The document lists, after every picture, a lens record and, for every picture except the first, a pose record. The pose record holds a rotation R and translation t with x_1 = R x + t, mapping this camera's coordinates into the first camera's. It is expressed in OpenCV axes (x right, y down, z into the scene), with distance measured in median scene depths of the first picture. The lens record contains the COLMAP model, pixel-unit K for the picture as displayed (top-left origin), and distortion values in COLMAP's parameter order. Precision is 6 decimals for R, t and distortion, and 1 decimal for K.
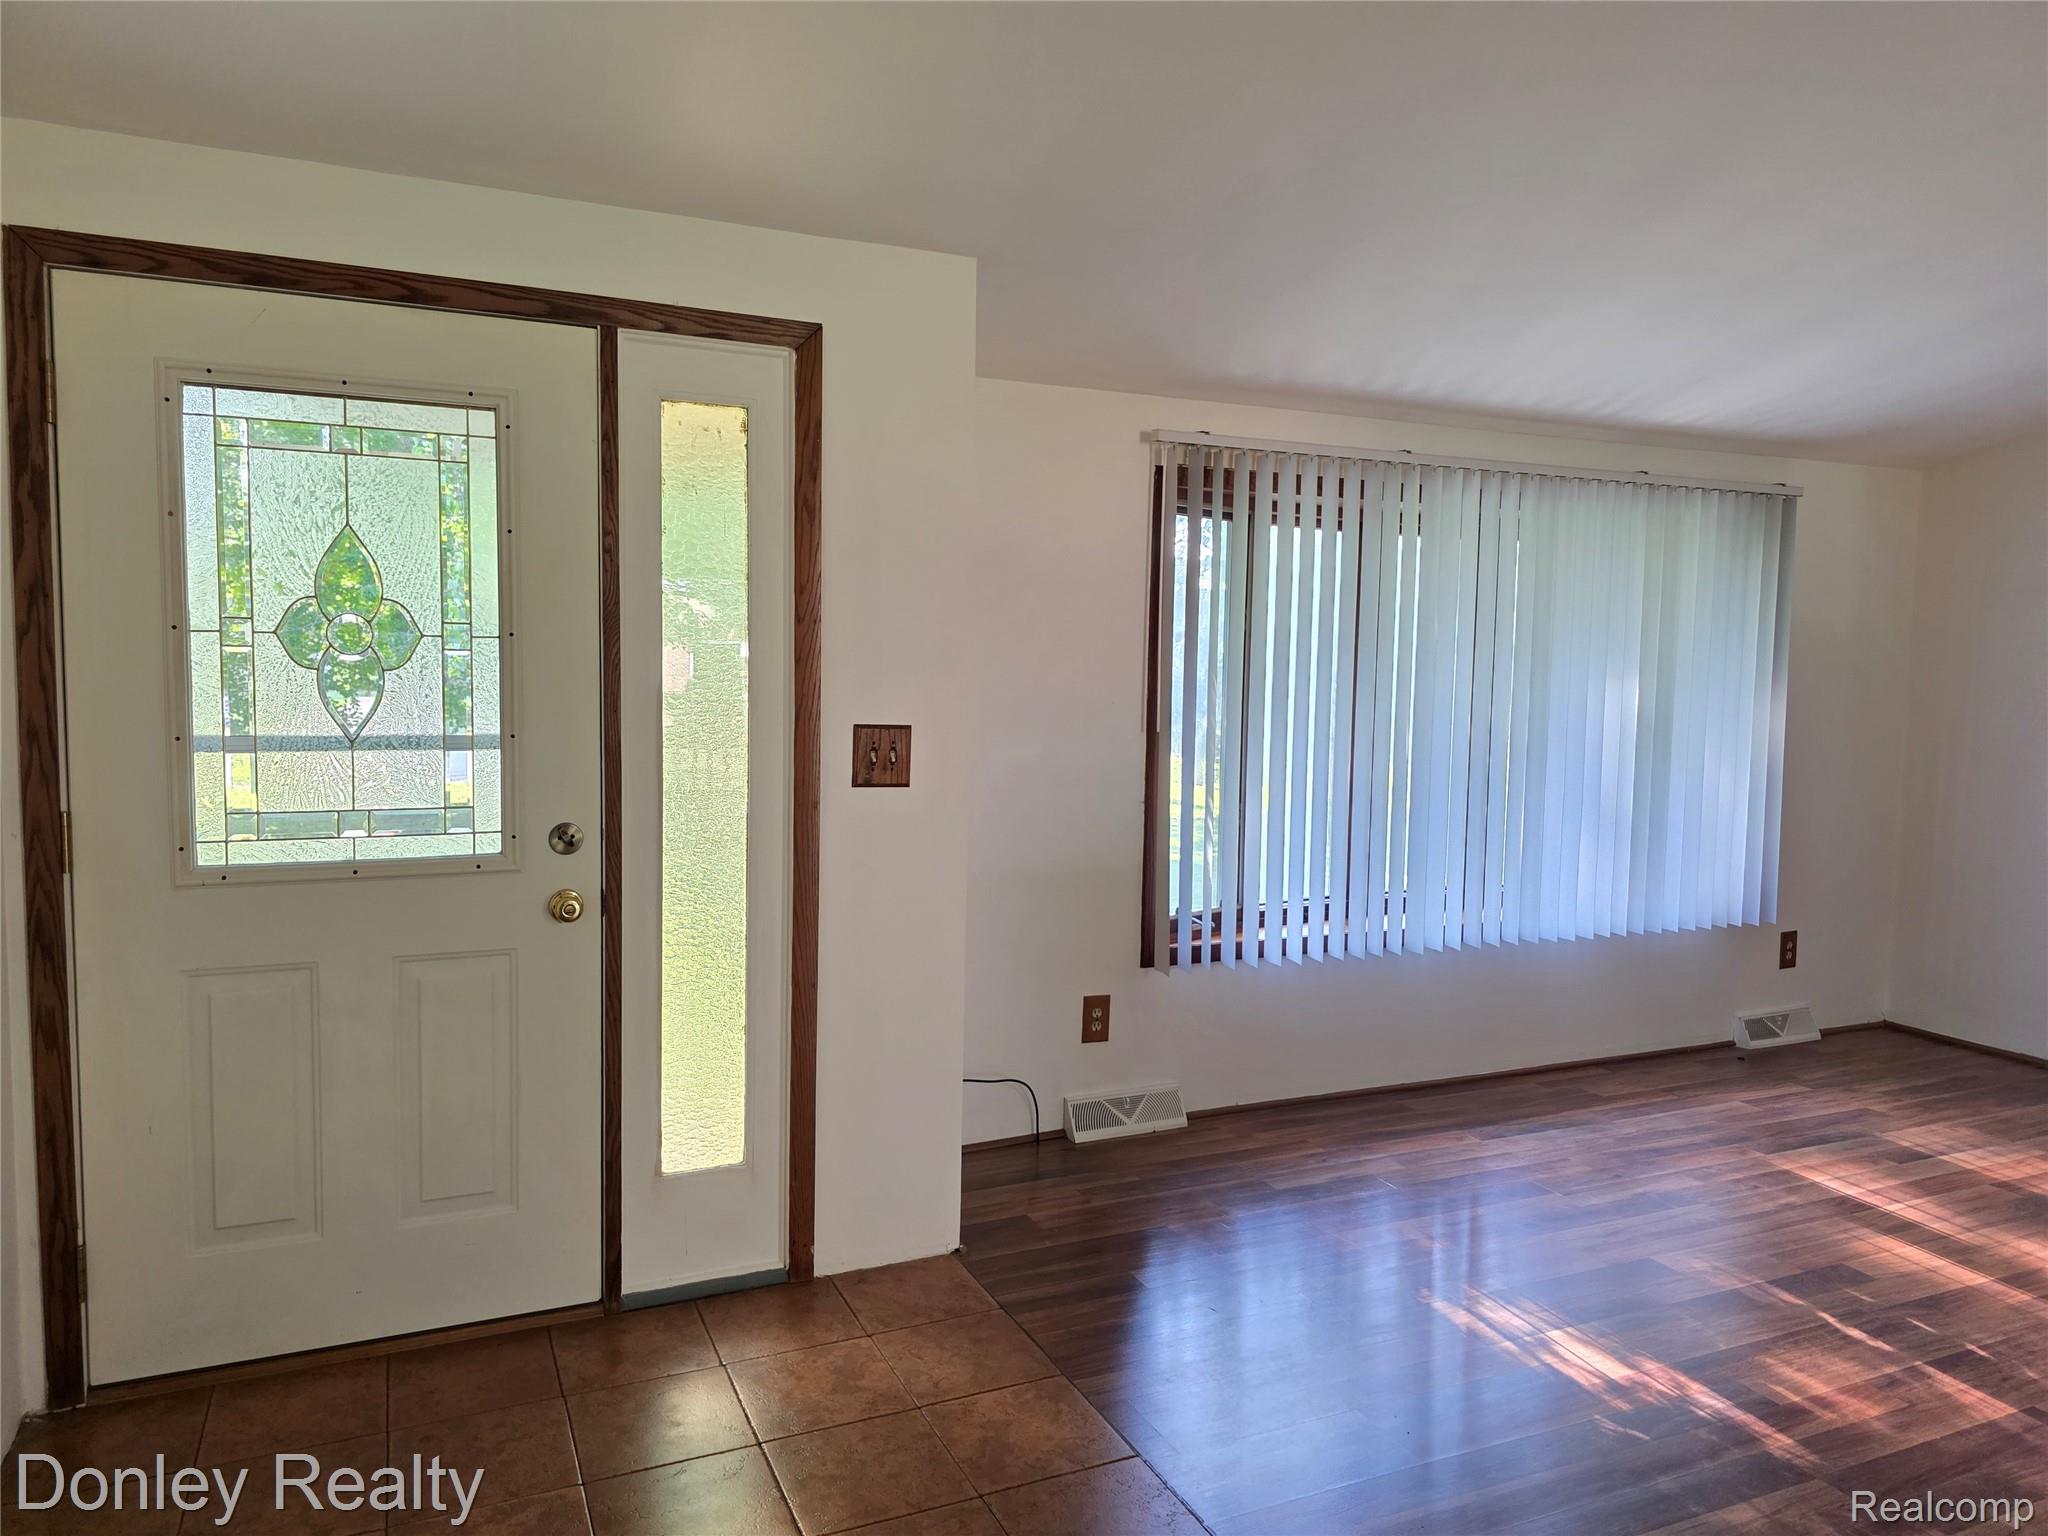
lens RADIAL K [[1386.6, 0, 1024.9], [0, 1386.6, 761.4], [0, 0, 1]] dist [0.038493, -0.029690]
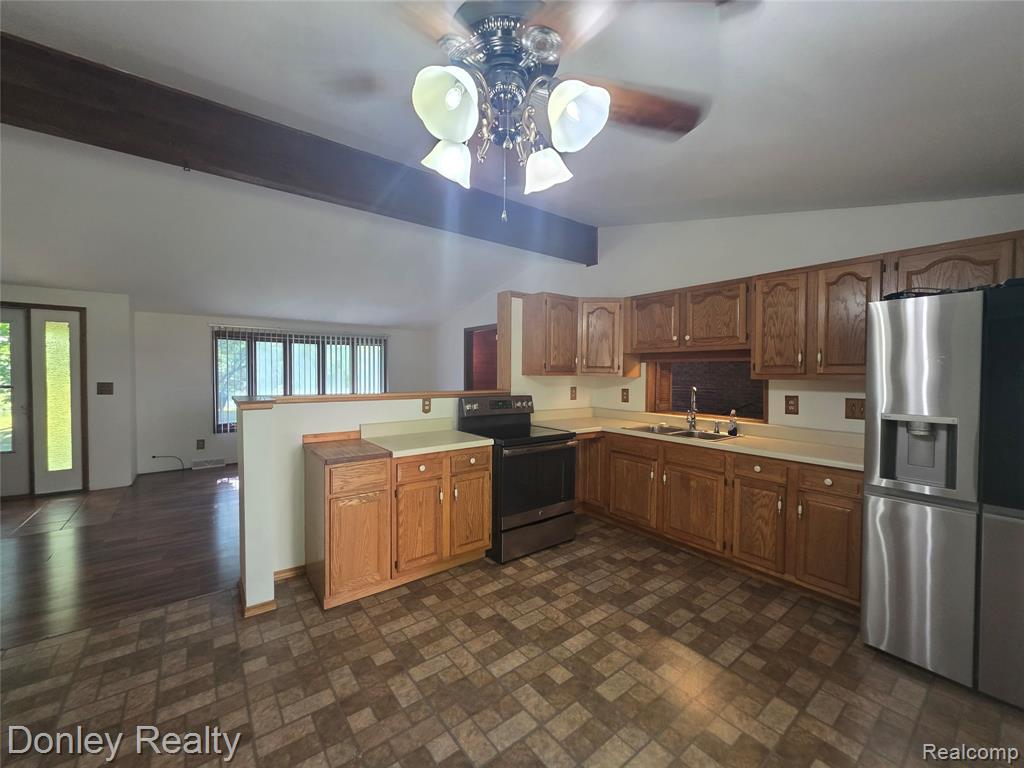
lens RADIAL K [[410.4, 0, 511.0], [0, 410.4, 380.7], [0, 0, 1]] dist [-0.002340, -0.000217]
pose [[0.975120, -0.014150, 0.221224, 1.040328], [0.024935, 0.998629, -0.046034, 0.075699], [-0.220269, 0.050405, 0.974136, -0.832695]]
